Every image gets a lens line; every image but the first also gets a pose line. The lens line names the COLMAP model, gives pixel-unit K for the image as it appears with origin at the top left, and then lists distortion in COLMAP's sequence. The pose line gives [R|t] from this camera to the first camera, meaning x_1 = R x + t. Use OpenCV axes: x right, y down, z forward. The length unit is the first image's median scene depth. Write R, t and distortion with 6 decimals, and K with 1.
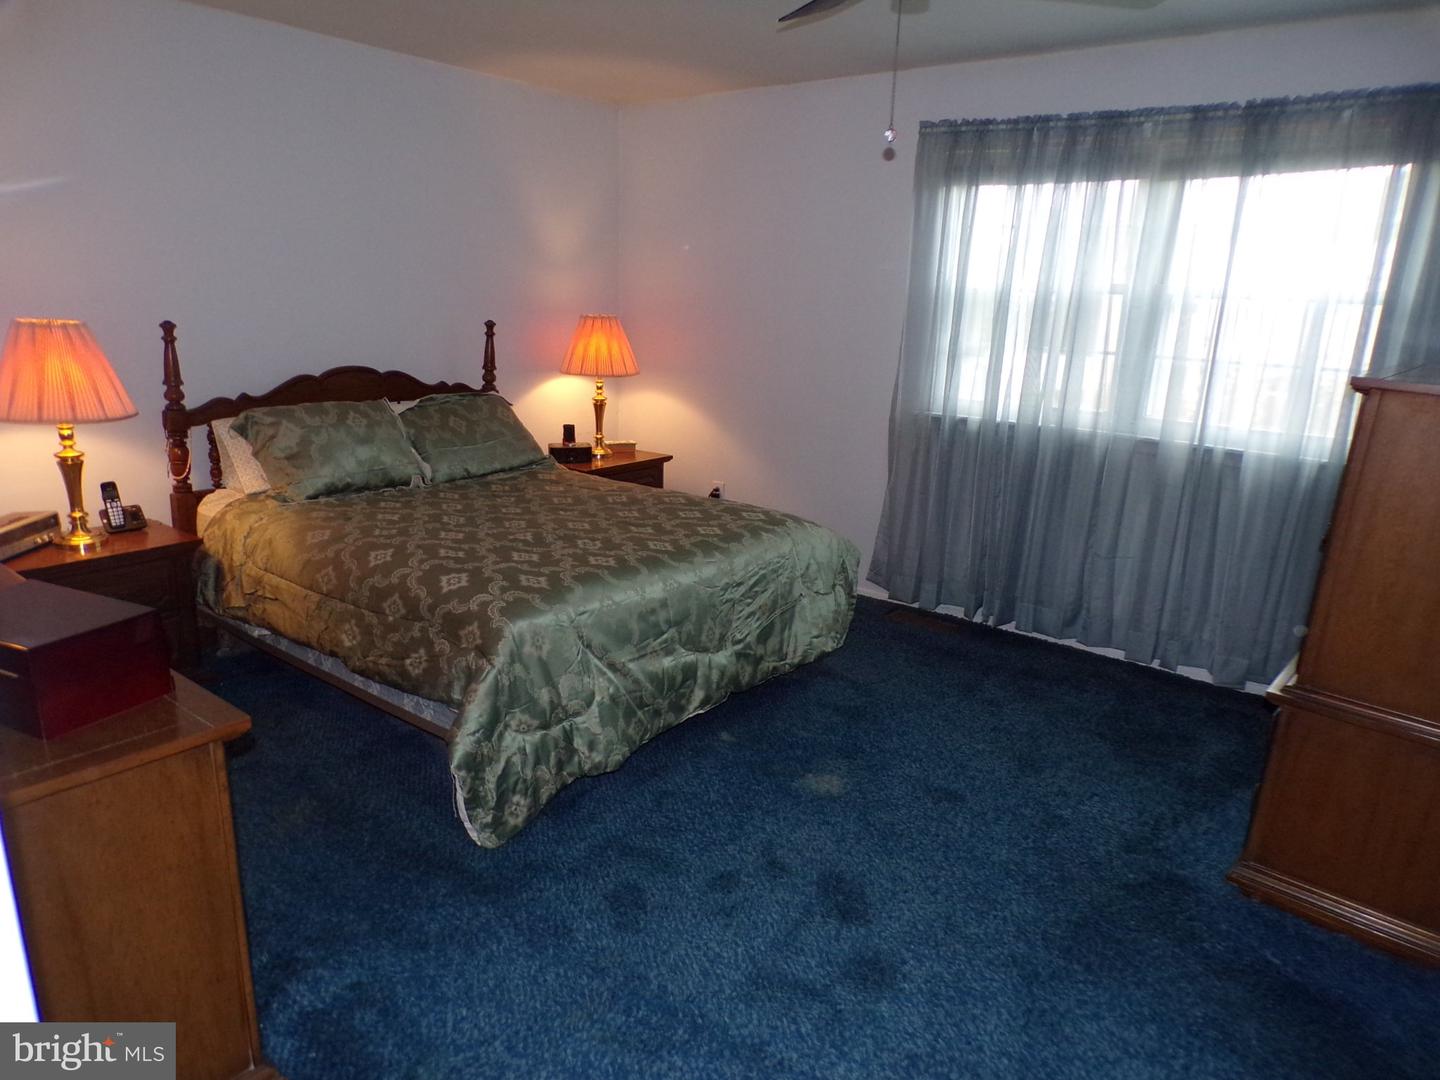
lens RADIAL K [[971.2, 0, 710.9], [0, 971.2, 536.0], [0, 0, 1]] dist [-0.025429, 0.022794]
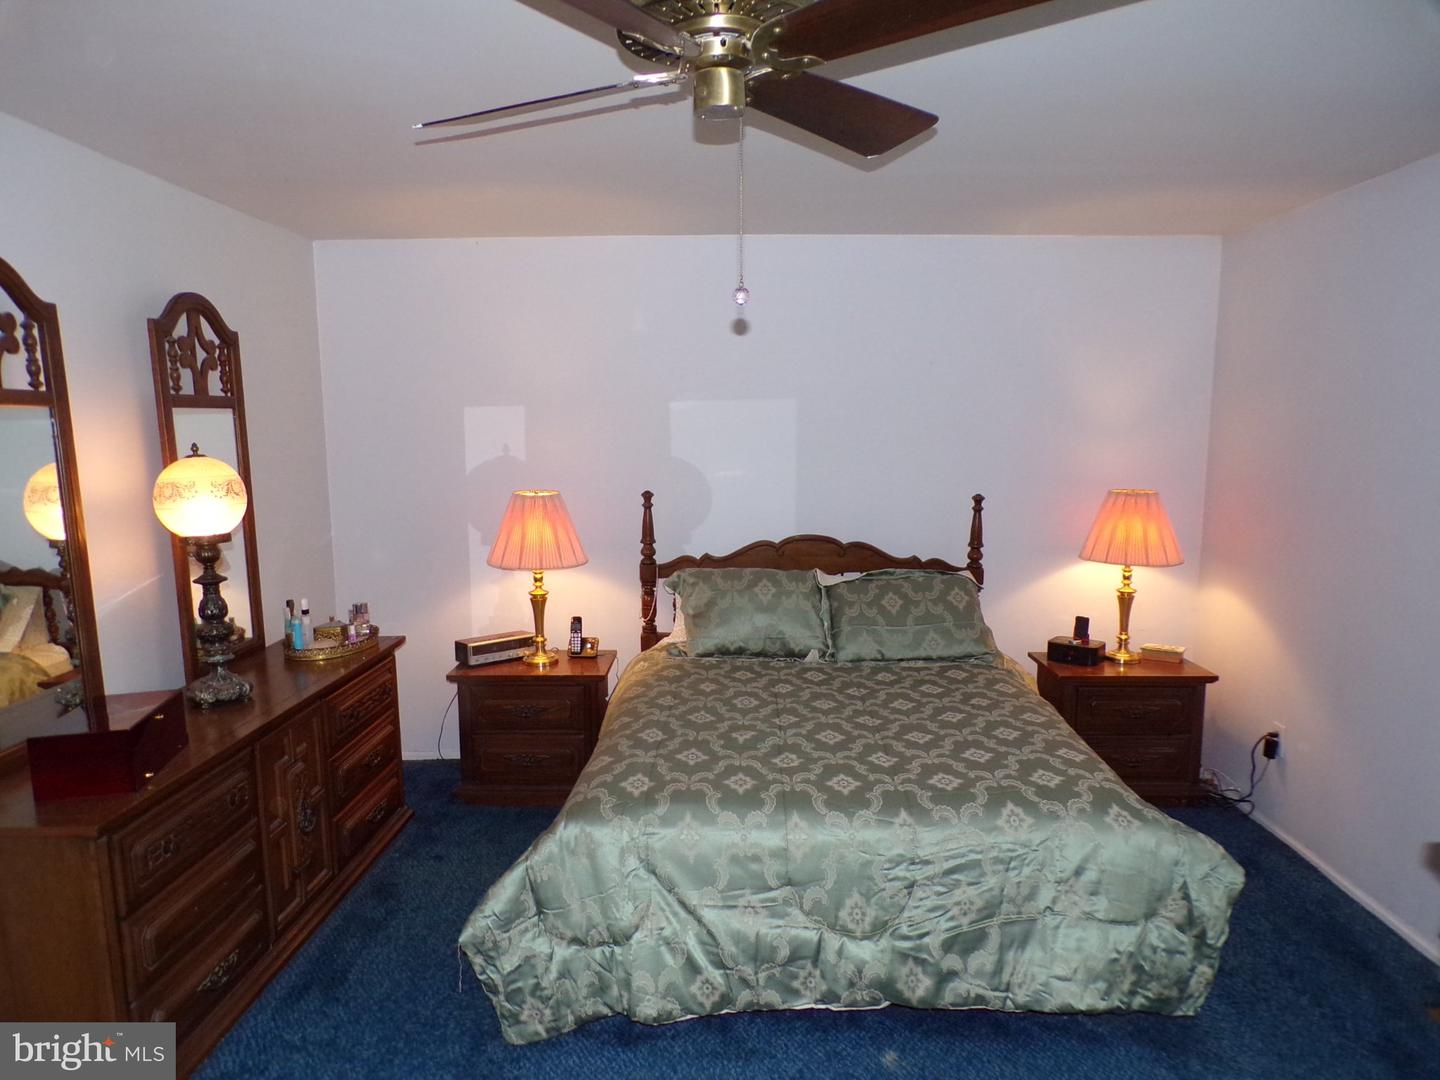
lens RADIAL K [[971.2, 0, 716.5], [0, 971.2, 546.6], [0, 0, 1]] dist [-0.025429, 0.022794]
pose [[0.630378, 0.074585, -0.772697, 0.460175], [-0.180059, 0.982276, -0.052080, -0.115371], [0.755118, 0.171961, 0.632635, 0.340947]]
